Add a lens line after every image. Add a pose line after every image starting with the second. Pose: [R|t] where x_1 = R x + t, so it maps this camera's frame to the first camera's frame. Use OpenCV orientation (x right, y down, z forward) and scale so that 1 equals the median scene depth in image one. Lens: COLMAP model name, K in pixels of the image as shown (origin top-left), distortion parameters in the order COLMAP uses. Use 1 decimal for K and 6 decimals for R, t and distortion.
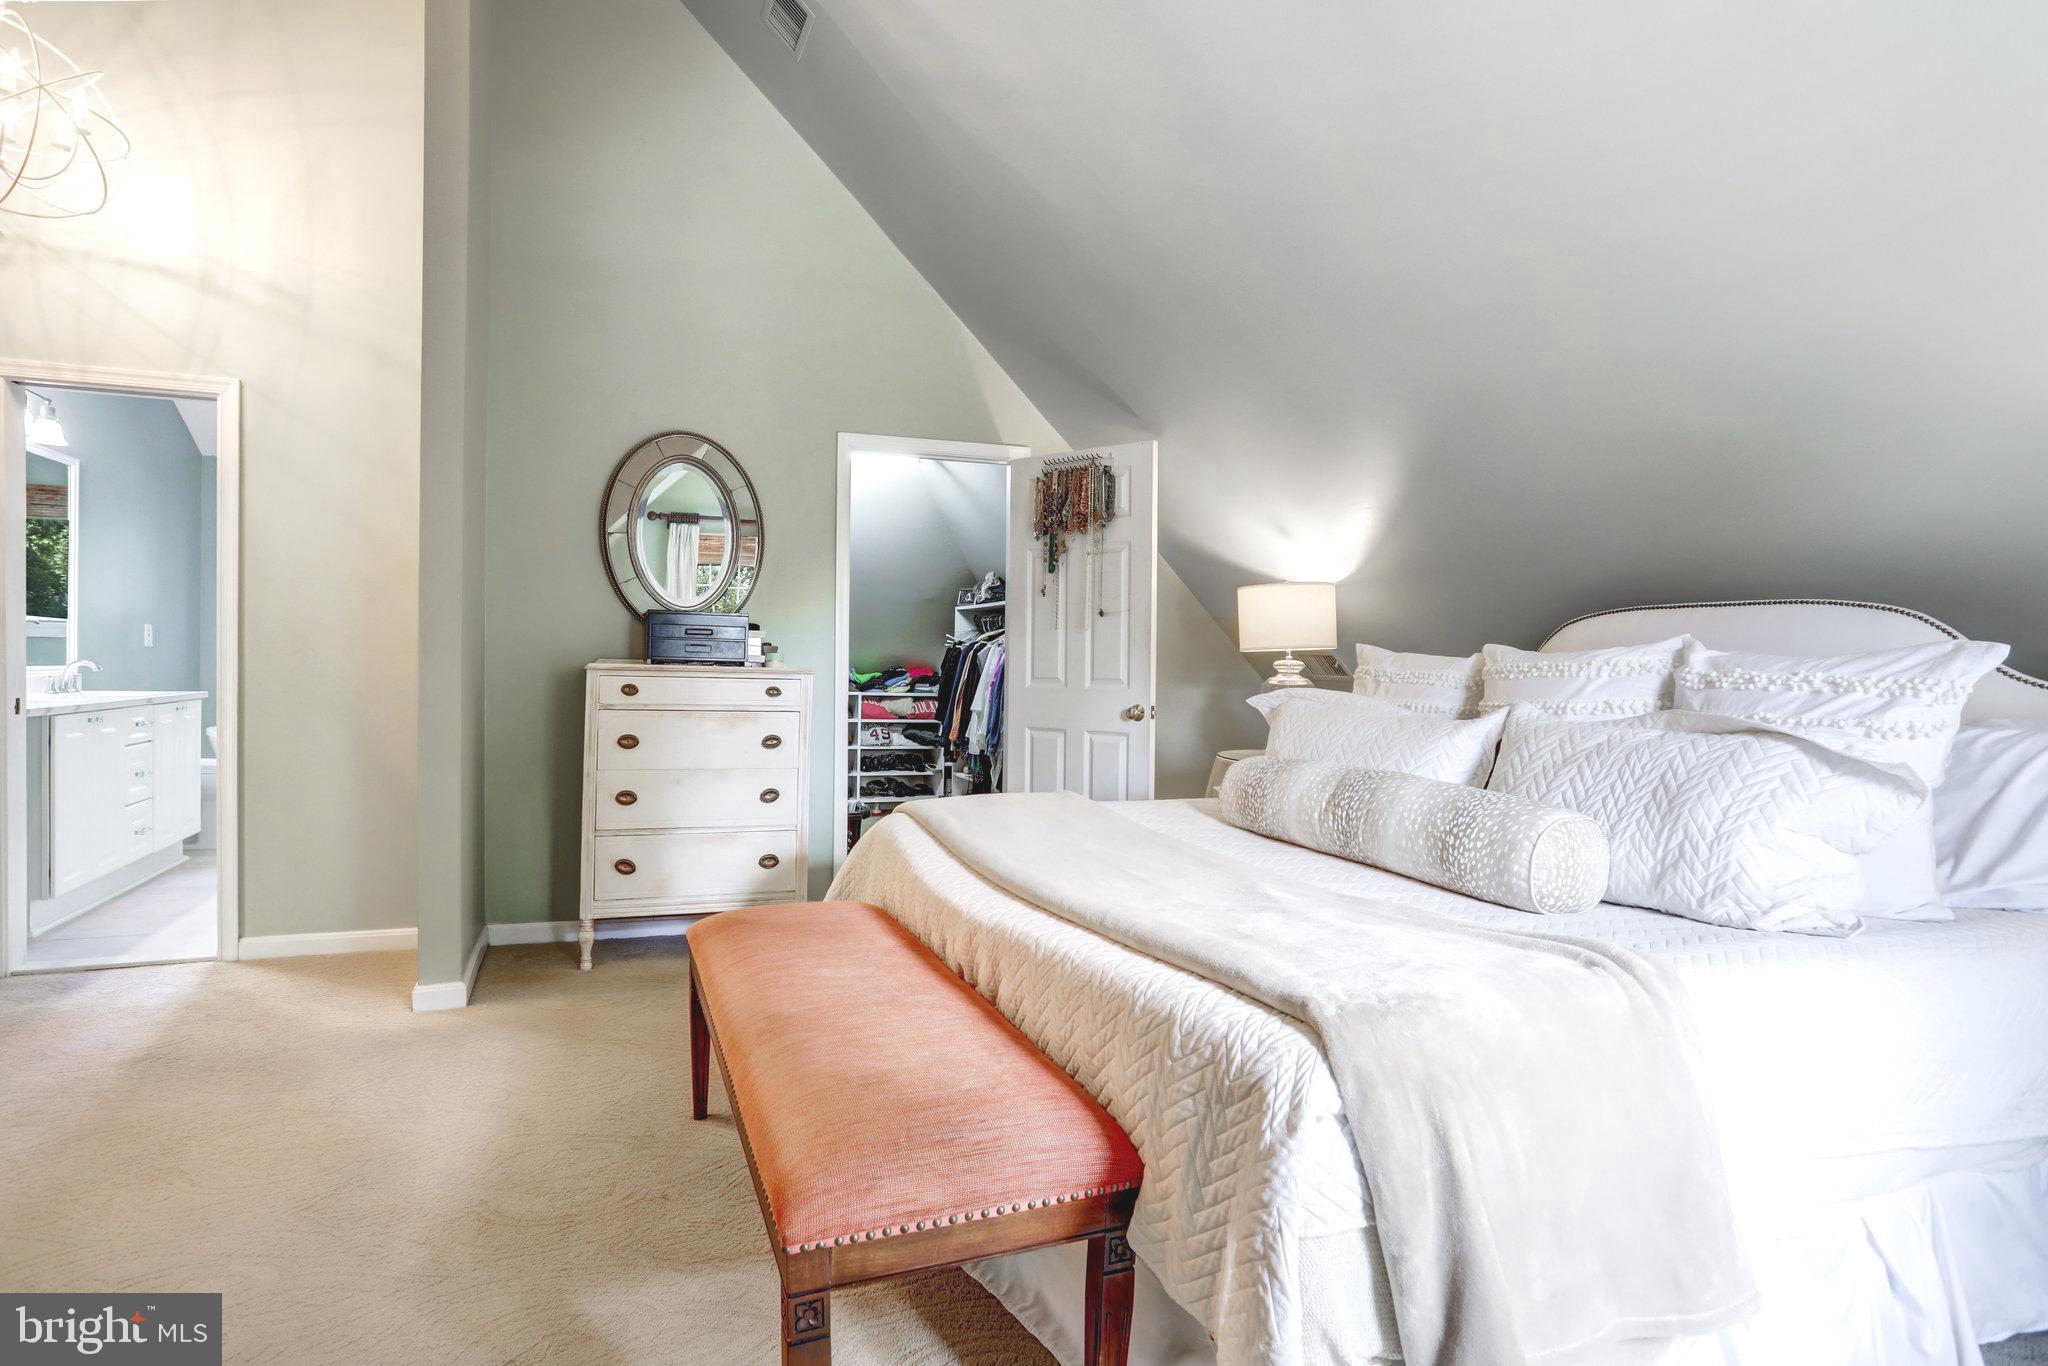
lens RADIAL K [[1059.7, 0, 1024.0], [0, 1059.7, 683.0], [0, 0, 1]] dist [-0.000835, 0.000607]
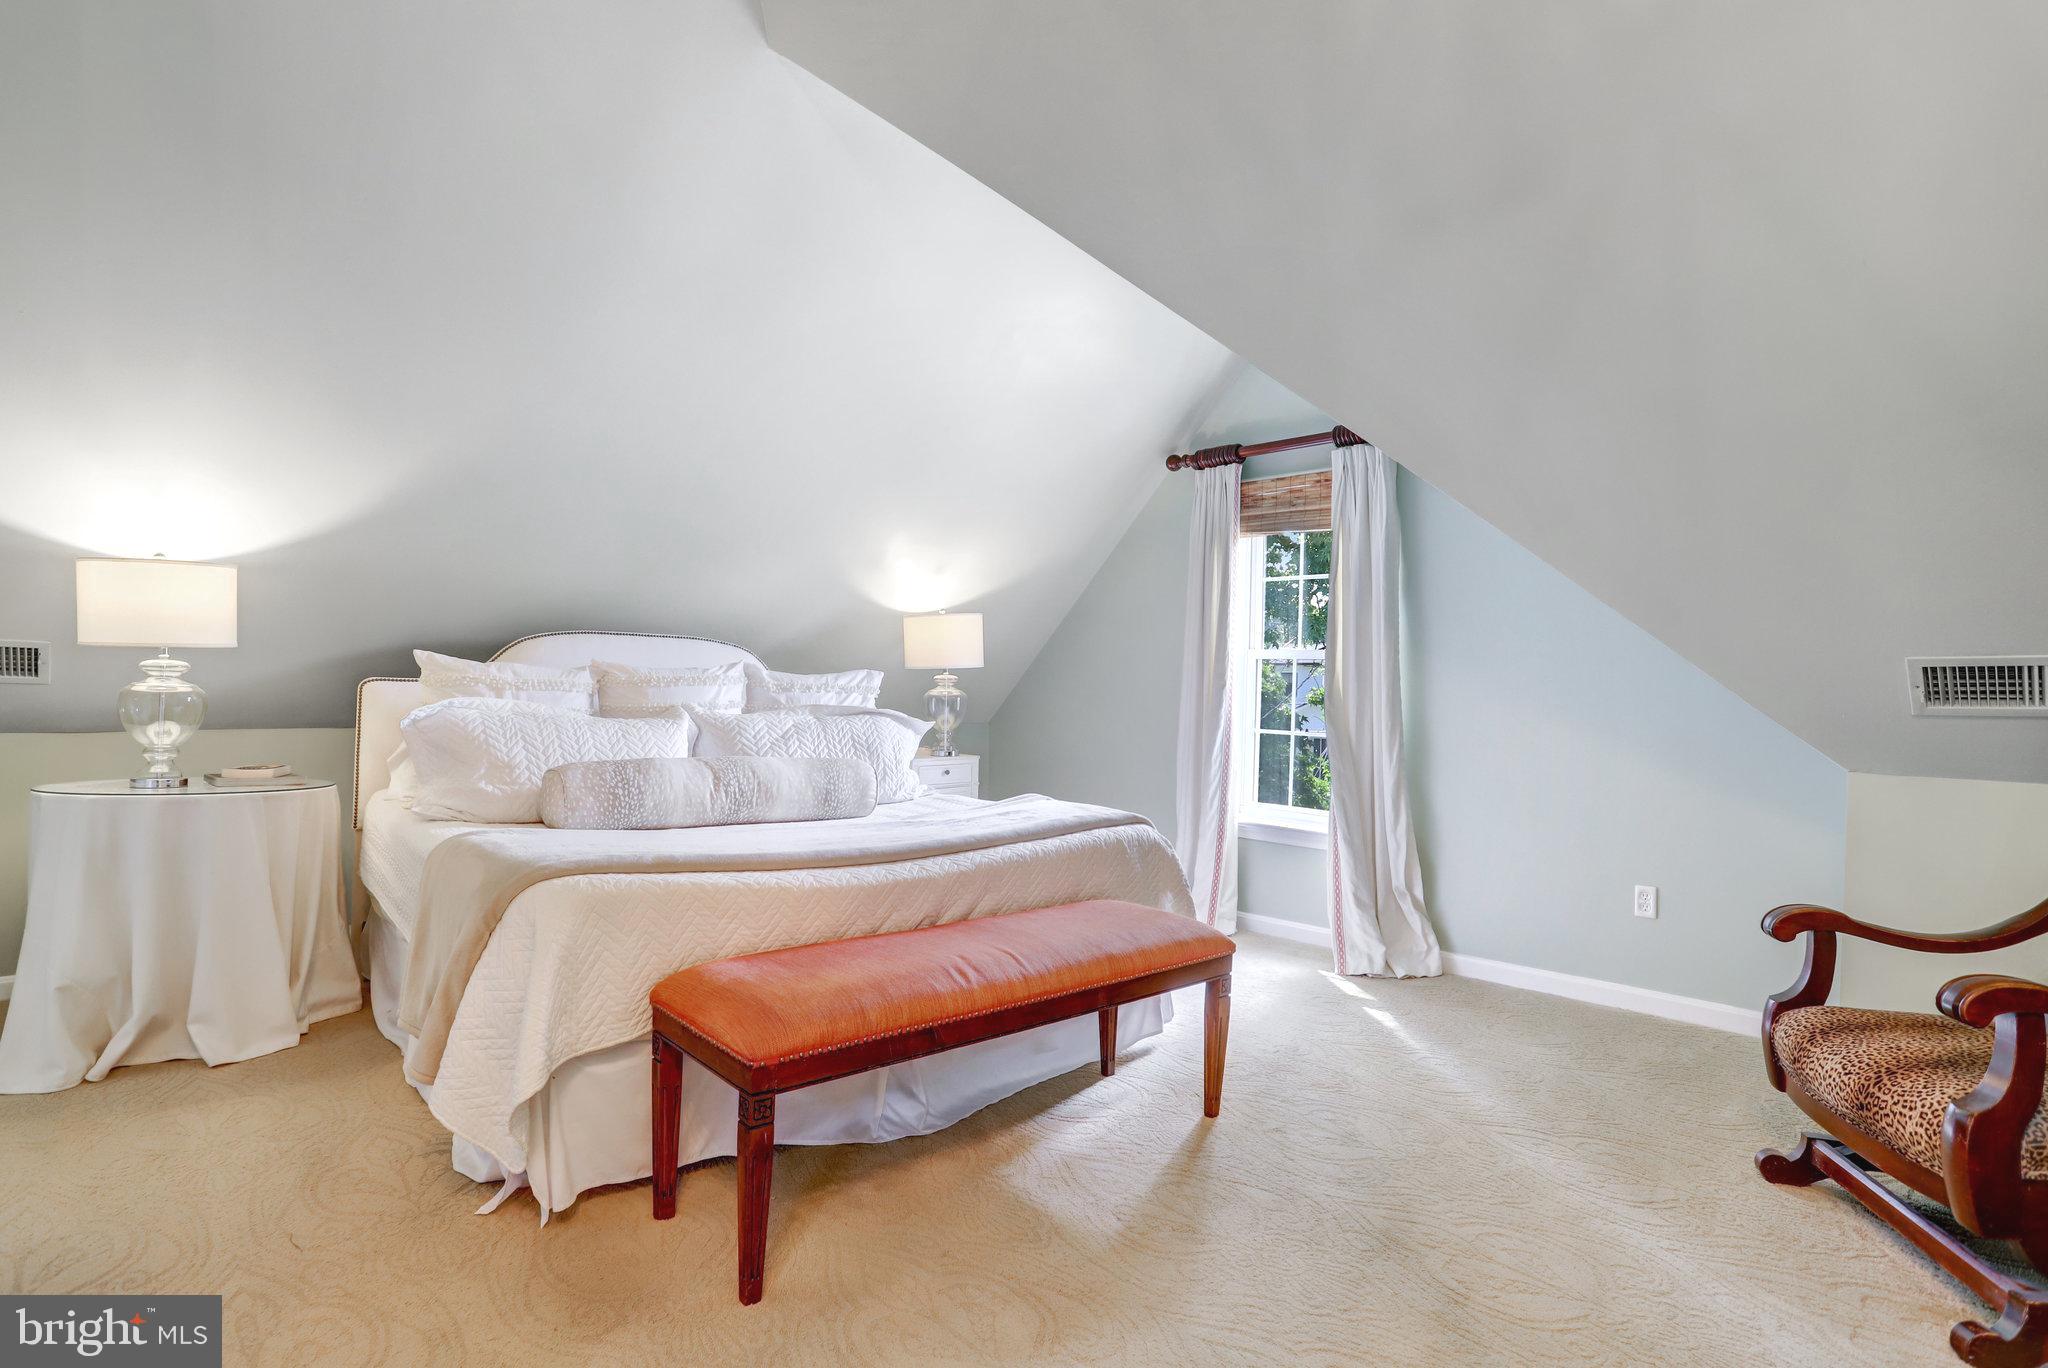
lens RADIAL K [[1059.7, 0, 1024.0], [0, 1059.7, 684.0], [0, 0, 1]] dist [-0.000835, 0.000607]
pose [[-0.397024, 0.007648, 0.917776, -0.907727], [0.003105, 0.999971, -0.006990, 0.003814], [-0.917803, 0.000075, -0.397037, 1.043261]]
